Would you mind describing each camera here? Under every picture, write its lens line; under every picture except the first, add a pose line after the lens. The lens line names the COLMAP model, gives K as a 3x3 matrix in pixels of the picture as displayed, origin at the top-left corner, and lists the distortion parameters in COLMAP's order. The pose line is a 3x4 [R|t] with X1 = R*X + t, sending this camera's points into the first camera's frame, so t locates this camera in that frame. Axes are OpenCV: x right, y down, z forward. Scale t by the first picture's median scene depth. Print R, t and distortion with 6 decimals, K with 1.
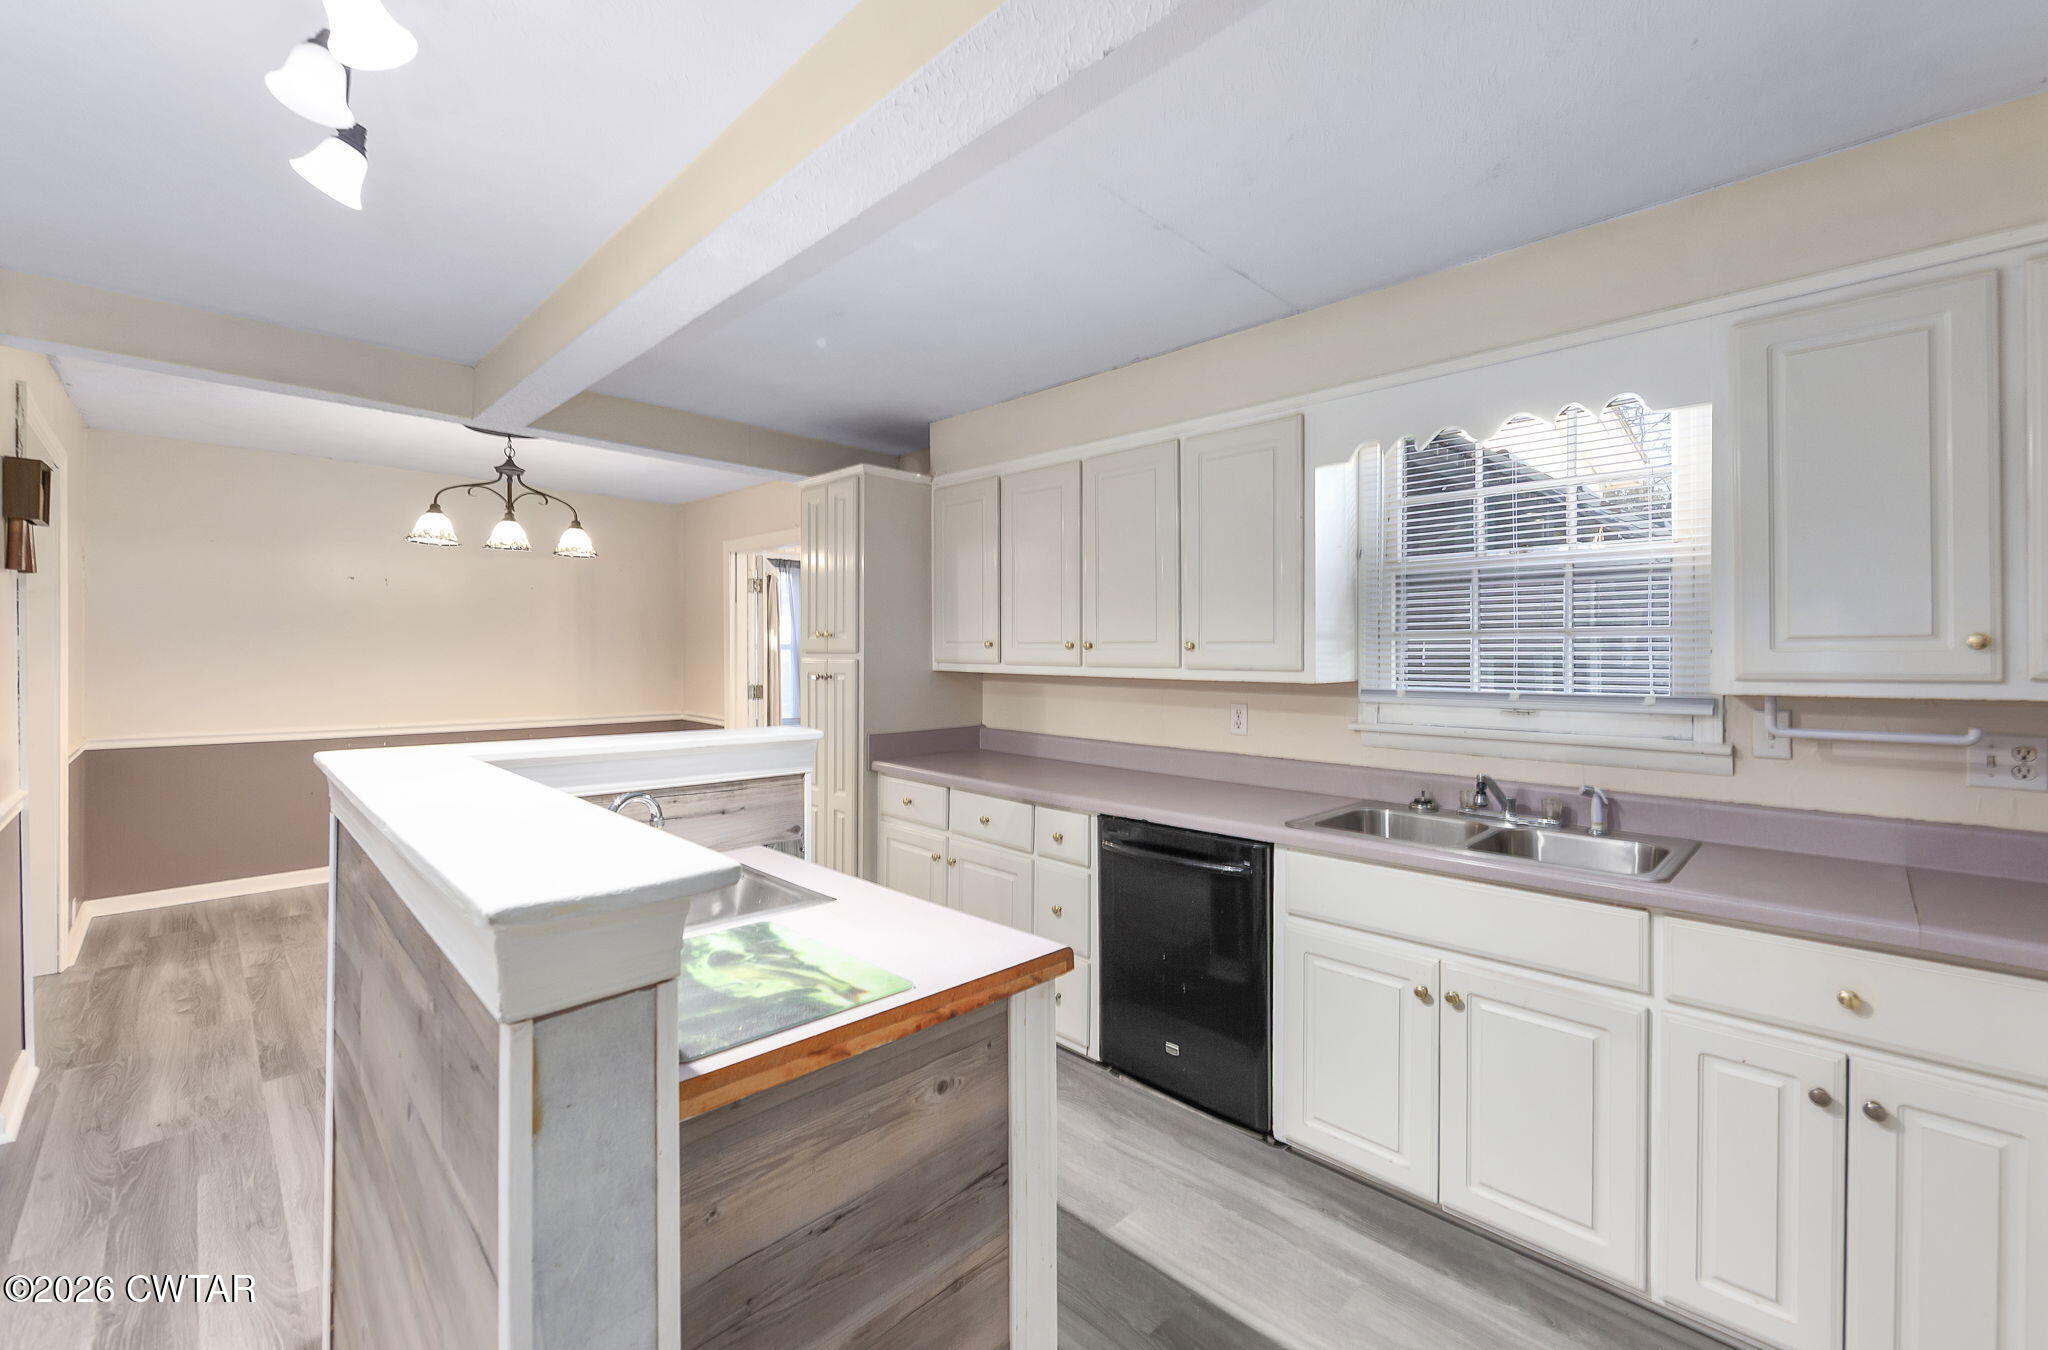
lens RADIAL K [[829.0, 0, 1022.0], [0, 829.0, 664.1], [0, 0, 1]] dist [-0.001200, -0.000392]
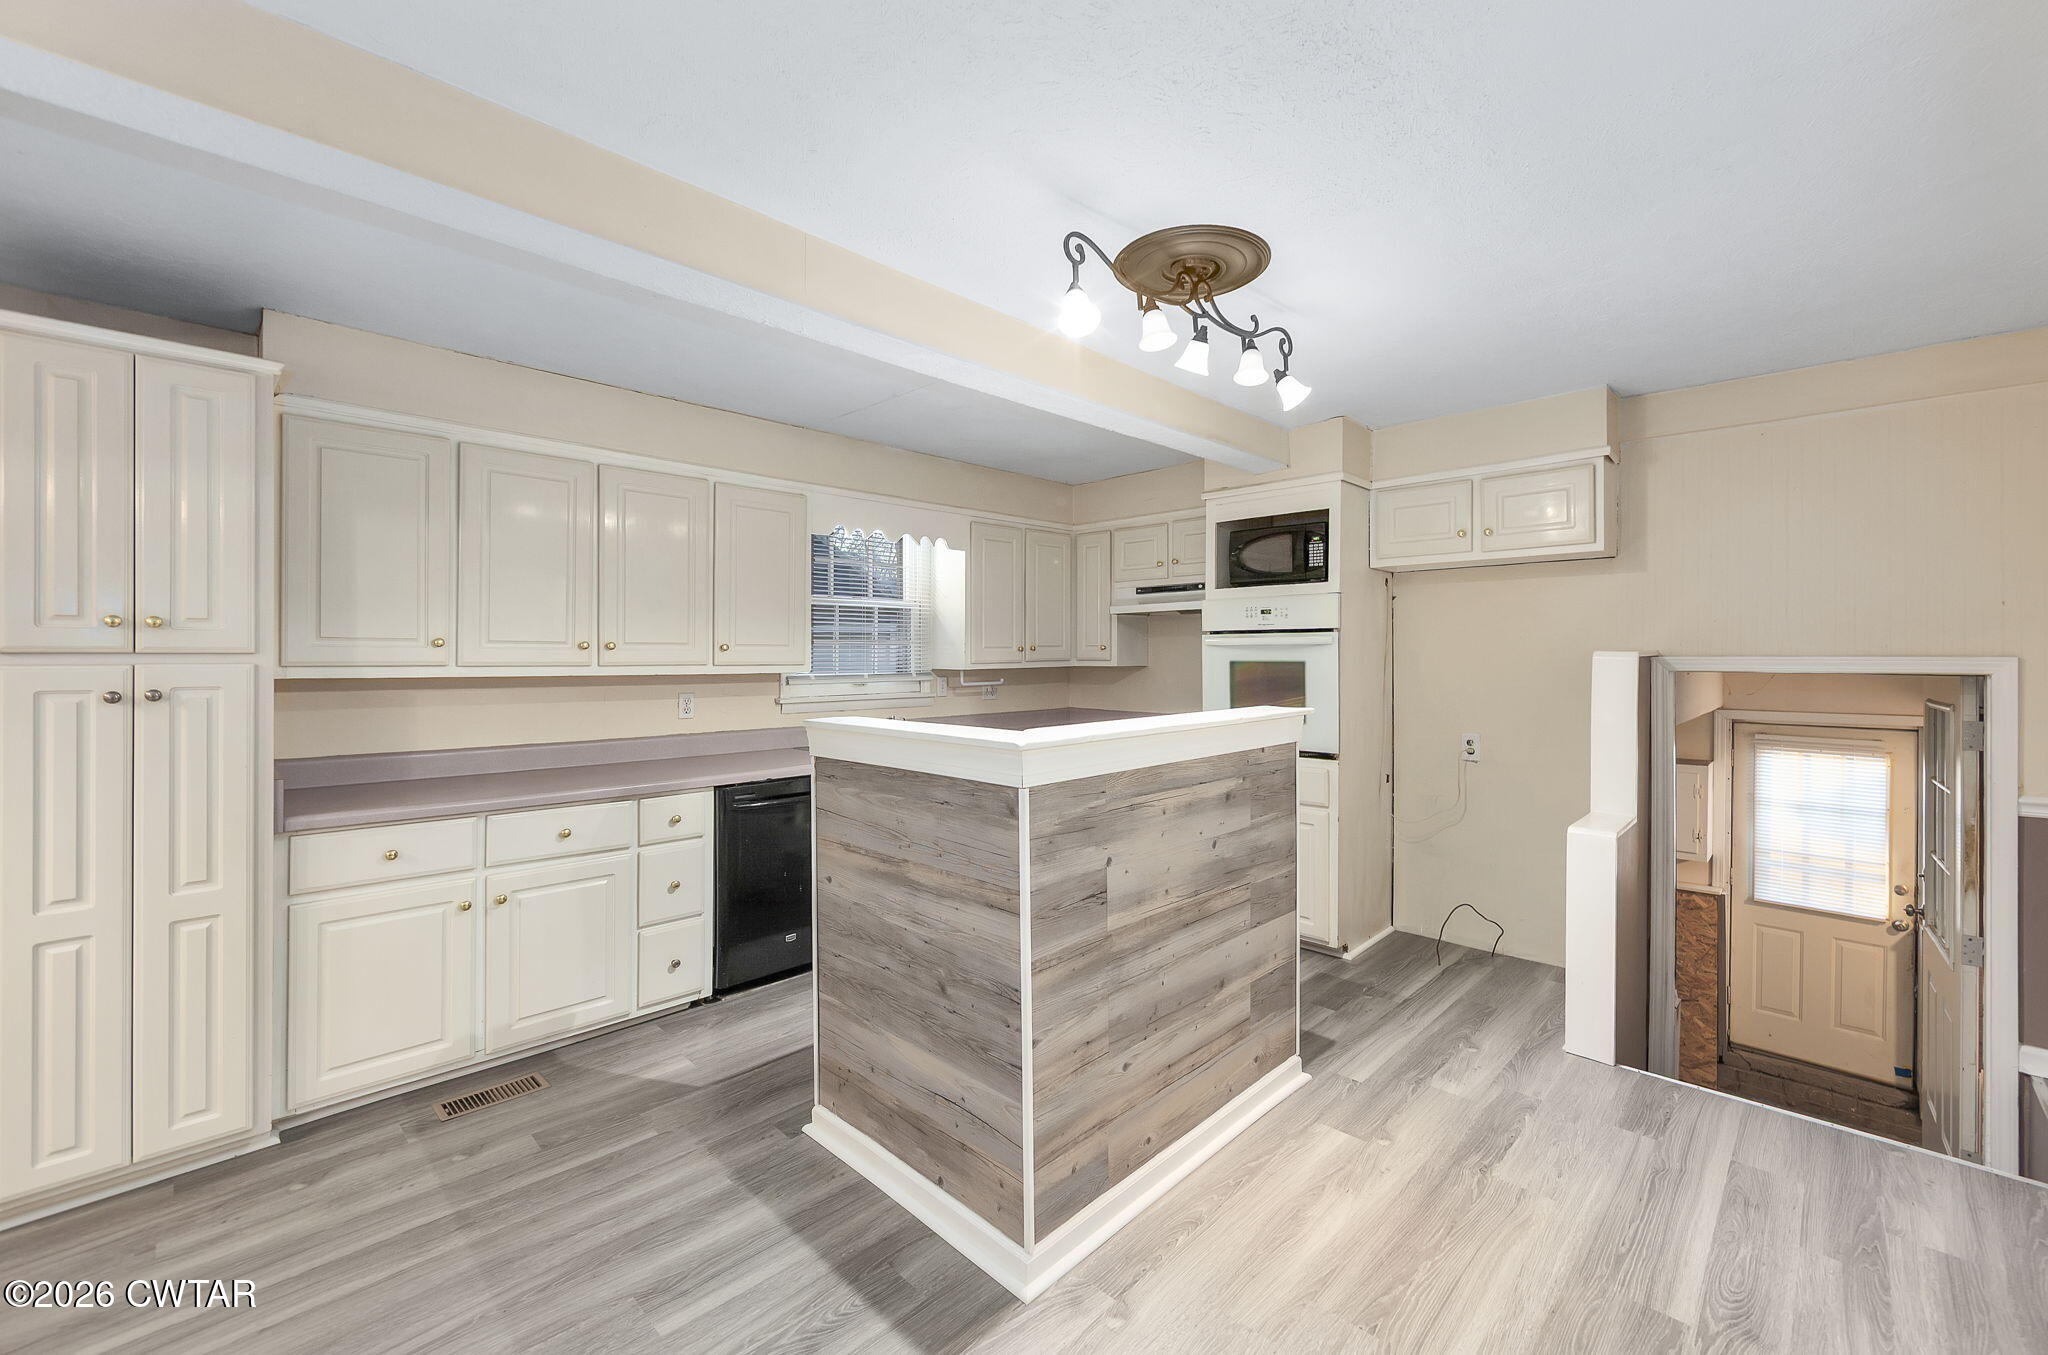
lens RADIAL K [[829.0, 0, 1061.0], [0, 829.0, 660.4], [0, 0, 1]] dist [-0.001200, -0.000392]
pose [[-0.029454, -0.013356, 0.999477, -1.064718], [0.007369, 0.999881, 0.013579, -0.015631], [-0.999539, 0.007765, -0.029352, 0.508304]]
